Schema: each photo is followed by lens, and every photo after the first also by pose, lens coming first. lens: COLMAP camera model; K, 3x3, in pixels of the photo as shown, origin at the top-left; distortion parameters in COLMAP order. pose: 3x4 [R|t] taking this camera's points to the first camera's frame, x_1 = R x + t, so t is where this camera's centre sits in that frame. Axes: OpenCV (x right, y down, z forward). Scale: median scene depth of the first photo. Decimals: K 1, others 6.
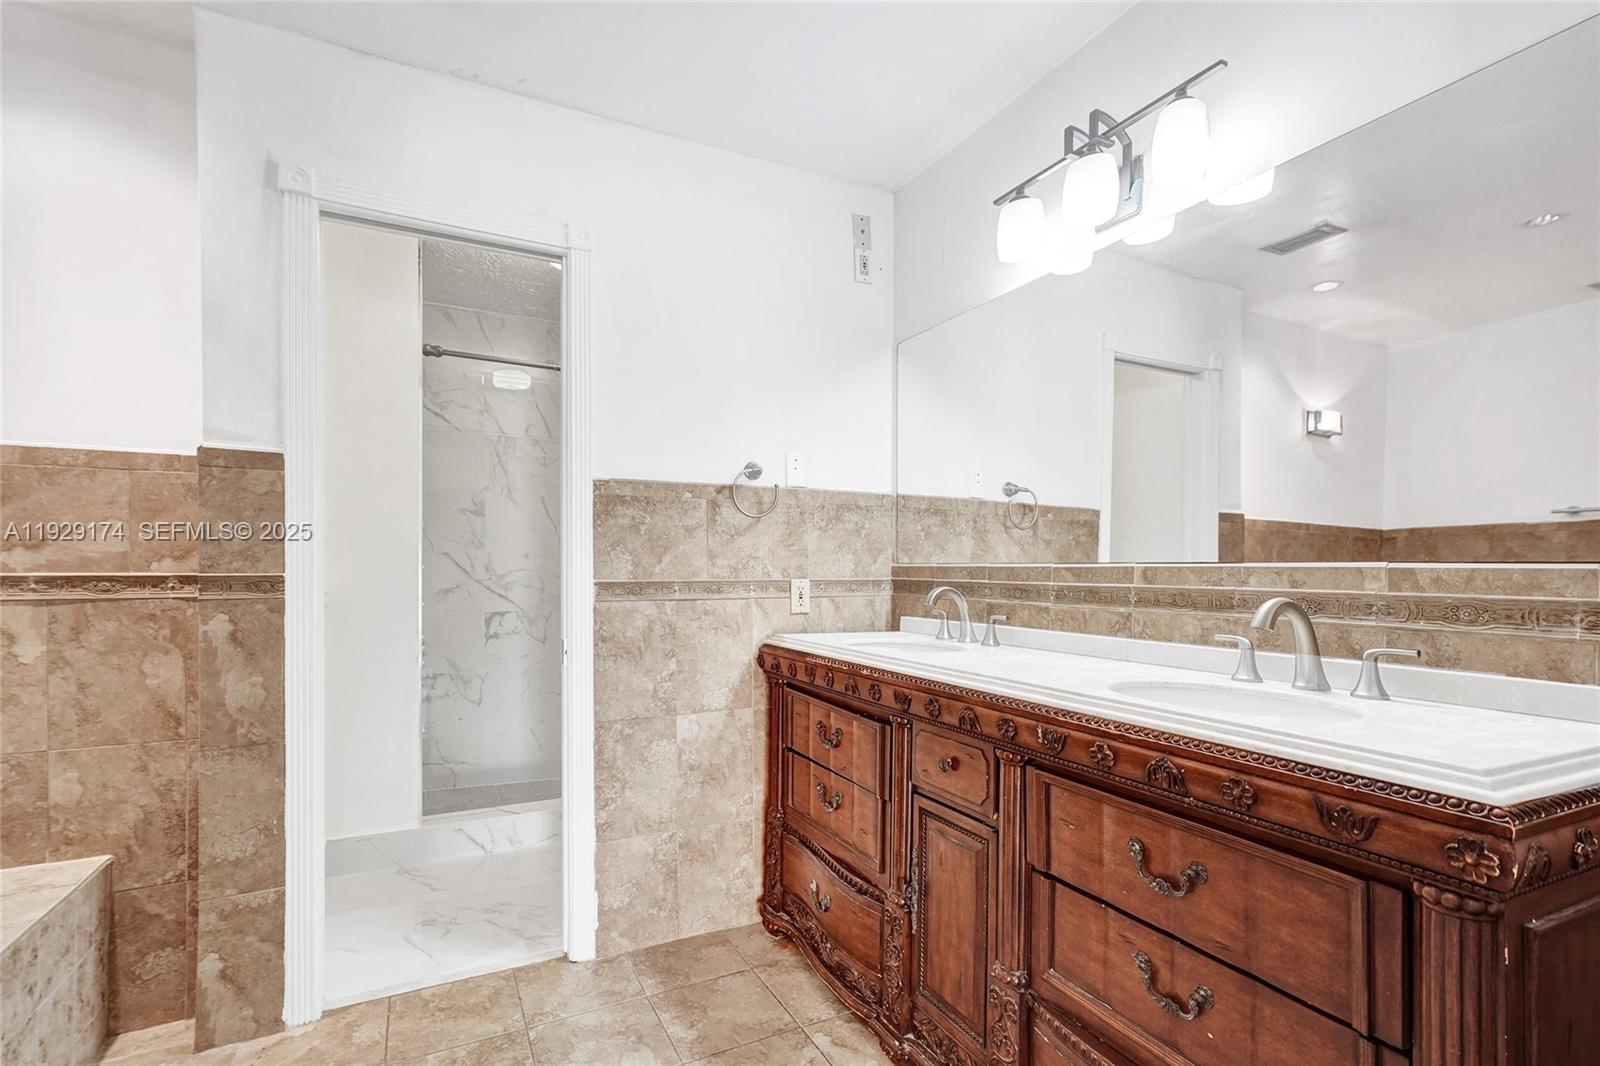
lens RADIAL K [[755.9, 0, 794.9], [0, 755.9, 573.4], [0, 0, 1]] dist [0.011732, 0.000642]
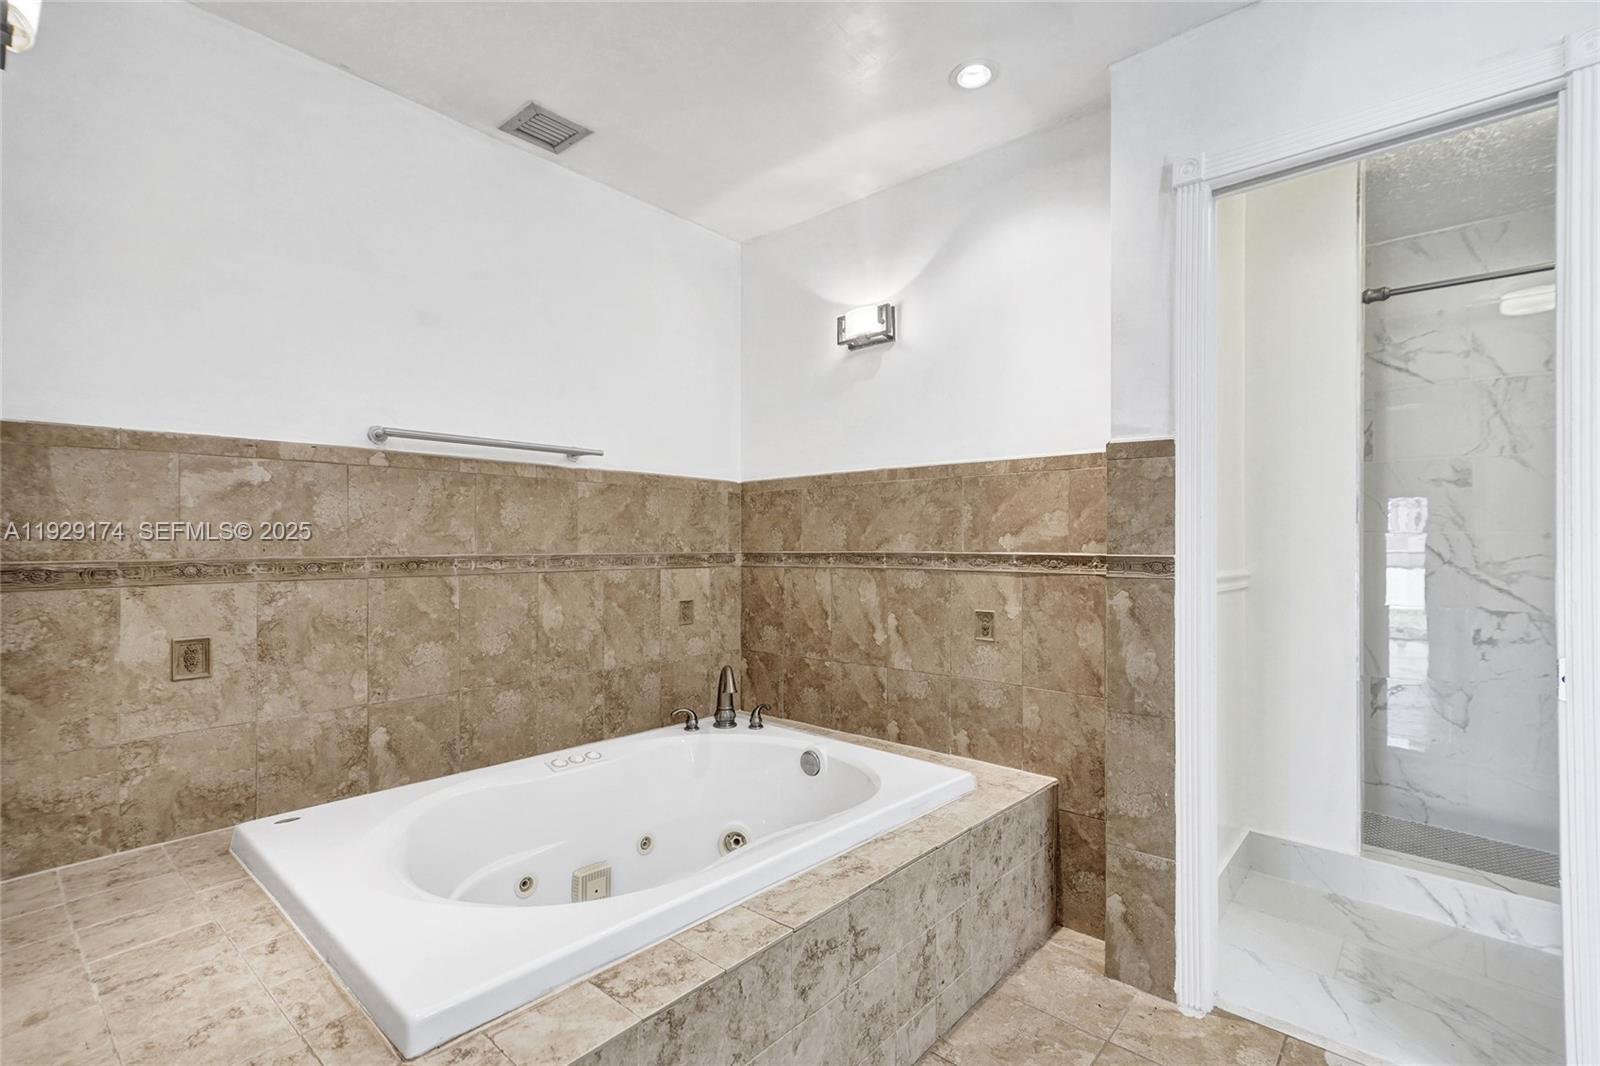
lens RADIAL K [[728.2, 0, 789.5], [0, 728.2, 538.3], [0, 0, 1]] dist [-0.000211, 0.005741]
pose [[0.368842, -0.008232, -0.929456, 0.055303], [-0.015439, 0.999769, -0.014981, -0.000148], [0.929364, 0.019875, 0.368629, 0.148966]]
